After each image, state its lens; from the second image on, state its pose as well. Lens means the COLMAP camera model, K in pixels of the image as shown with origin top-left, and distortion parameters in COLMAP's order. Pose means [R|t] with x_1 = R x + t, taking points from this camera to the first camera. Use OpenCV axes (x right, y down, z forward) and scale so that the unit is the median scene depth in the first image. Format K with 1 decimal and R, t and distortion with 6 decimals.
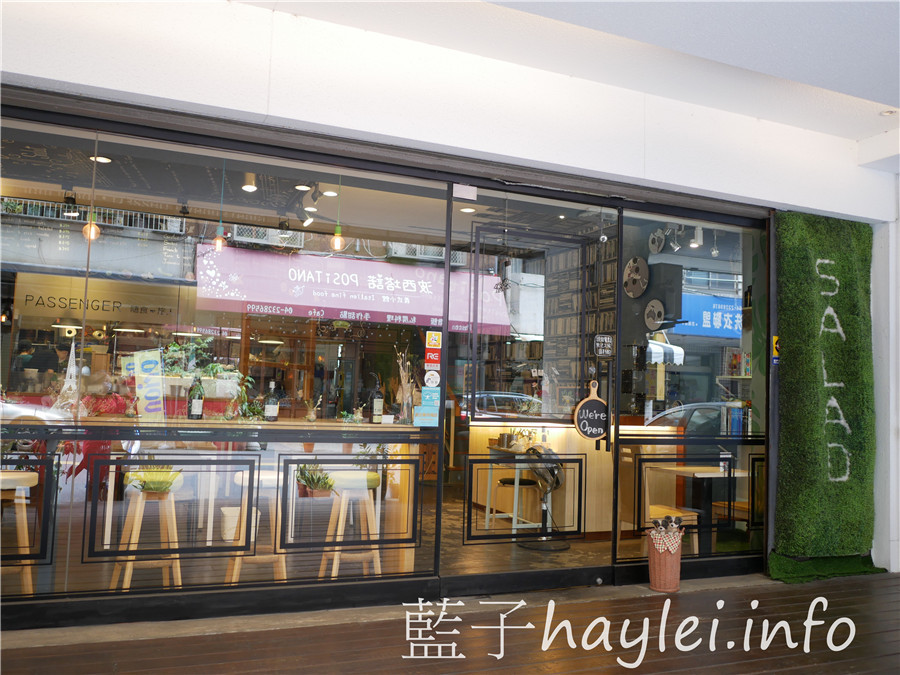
lens RADIAL K [[789.2, 0, 446.9], [0, 789.2, 339.3], [0, 0, 1]] dist [-0.008745, -0.001052]
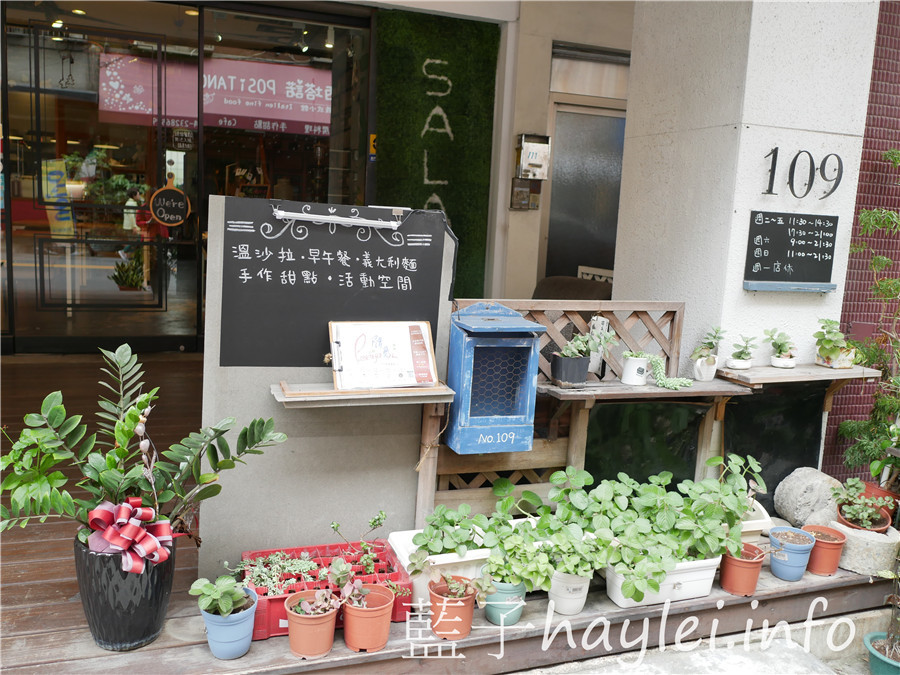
lens RADIAL K [[819.7, 0, 447.5], [0, 819.7, 340.6], [0, 0, 1]] dist [-0.002199, 0.003054]
pose [[0.998434, 0.023712, -0.050662, 0.559524], [-0.012168, 0.976084, 0.217053, 0.025425], [0.054597, -0.216097, 0.974844, -0.131444]]
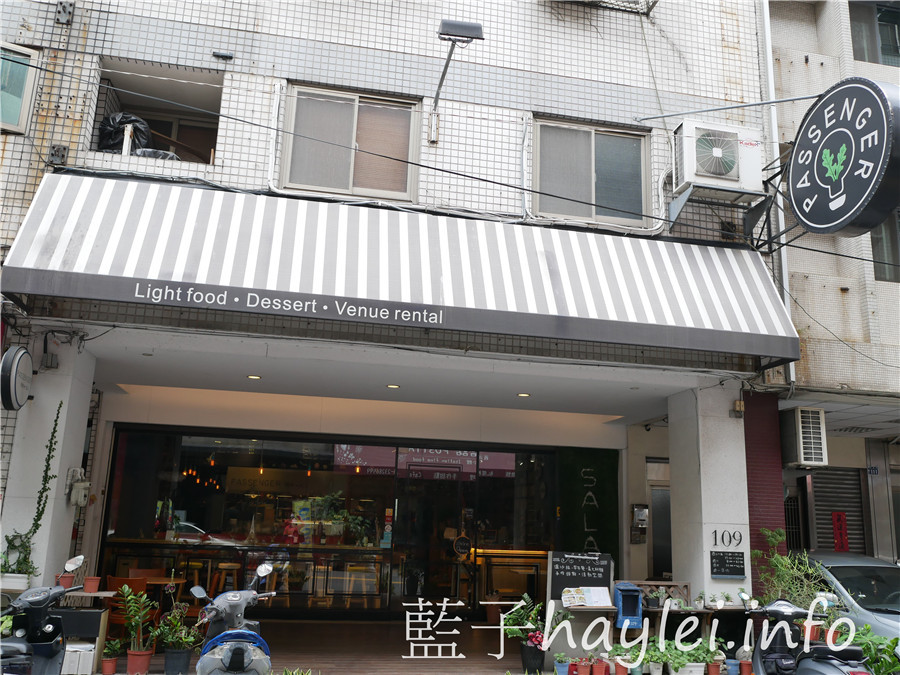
lens RADIAL K [[819.7, 0, 447.5], [0, 819.7, 340.6], [0, 0, 1]] dist [-0.002199, 0.003054]
pose [[0.980949, -0.044699, -0.189054, 0.543313], [0.014301, 0.987144, -0.159192, -0.096481], [0.193739, 0.153456, 0.968977, -1.249348]]
